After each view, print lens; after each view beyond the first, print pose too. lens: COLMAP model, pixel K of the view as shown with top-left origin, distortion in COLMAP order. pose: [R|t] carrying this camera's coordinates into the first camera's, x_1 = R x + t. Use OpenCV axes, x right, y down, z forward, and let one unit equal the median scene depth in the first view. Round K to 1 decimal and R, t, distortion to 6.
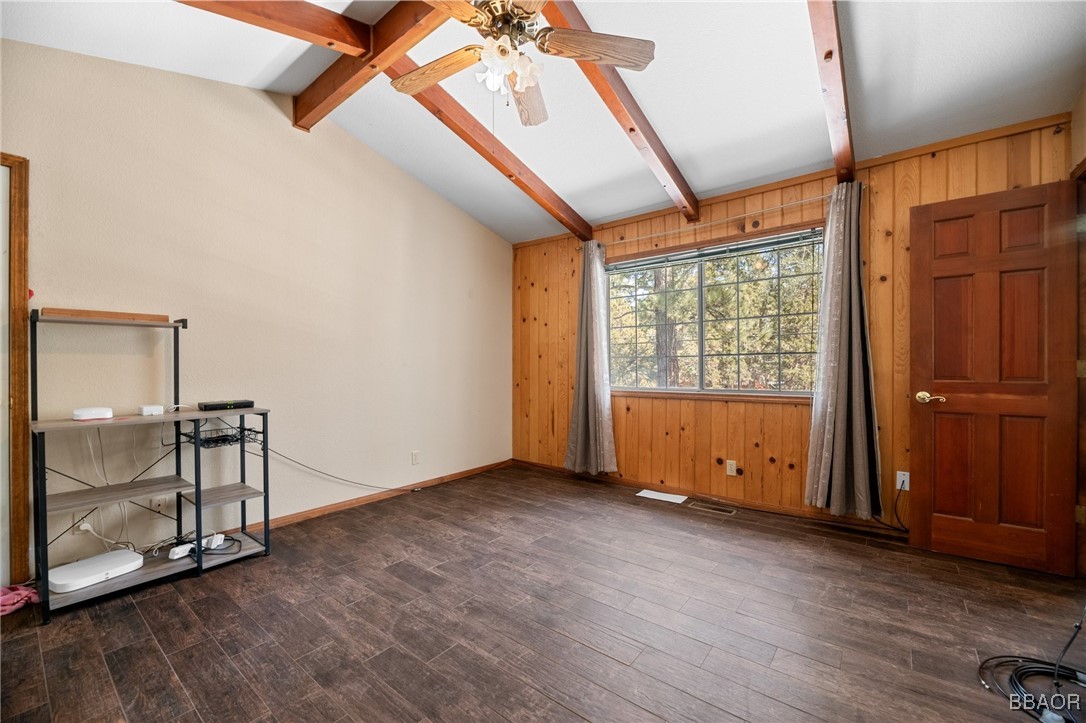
lens RADIAL K [[437.3, 0, 542.0], [0, 437.3, 364.5], [0, 0, 1]] dist [-0.002477, -0.002452]
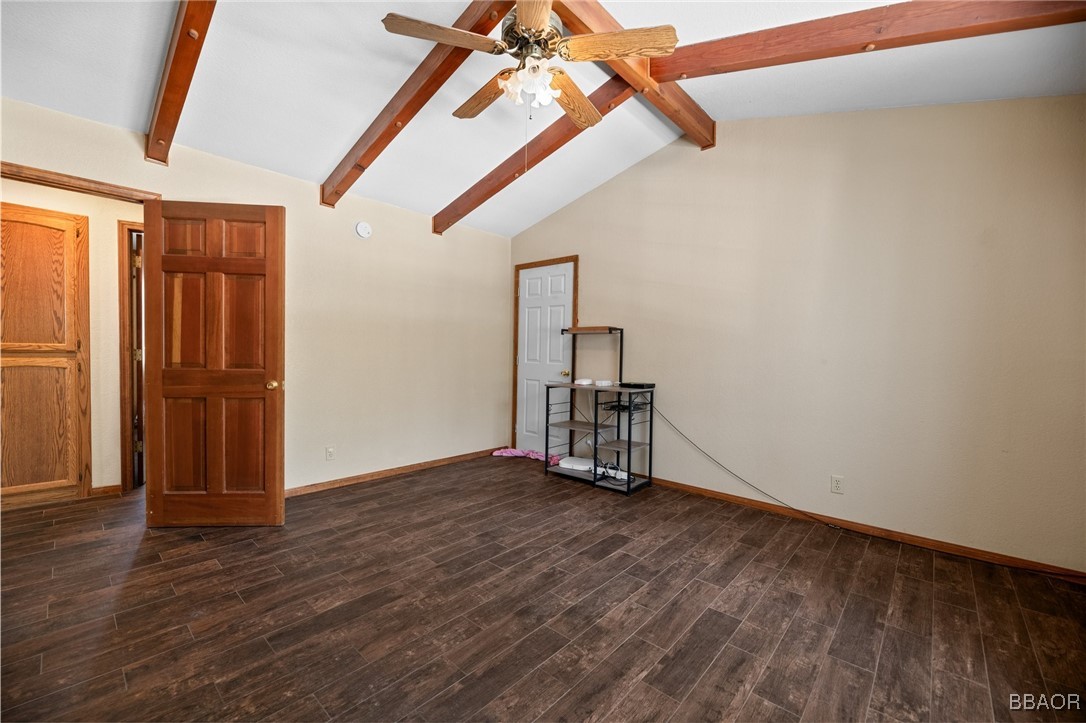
lens RADIAL K [[437.3, 0, 541.8], [0, 437.3, 358.3], [0, 0, 1]] dist [-0.002477, -0.002452]
pose [[-0.062992, 0.010178, -0.997962, 0.757319], [-0.019763, 0.999739, 0.011443, -0.004940], [0.997818, 0.020444, -0.062774, 0.819919]]
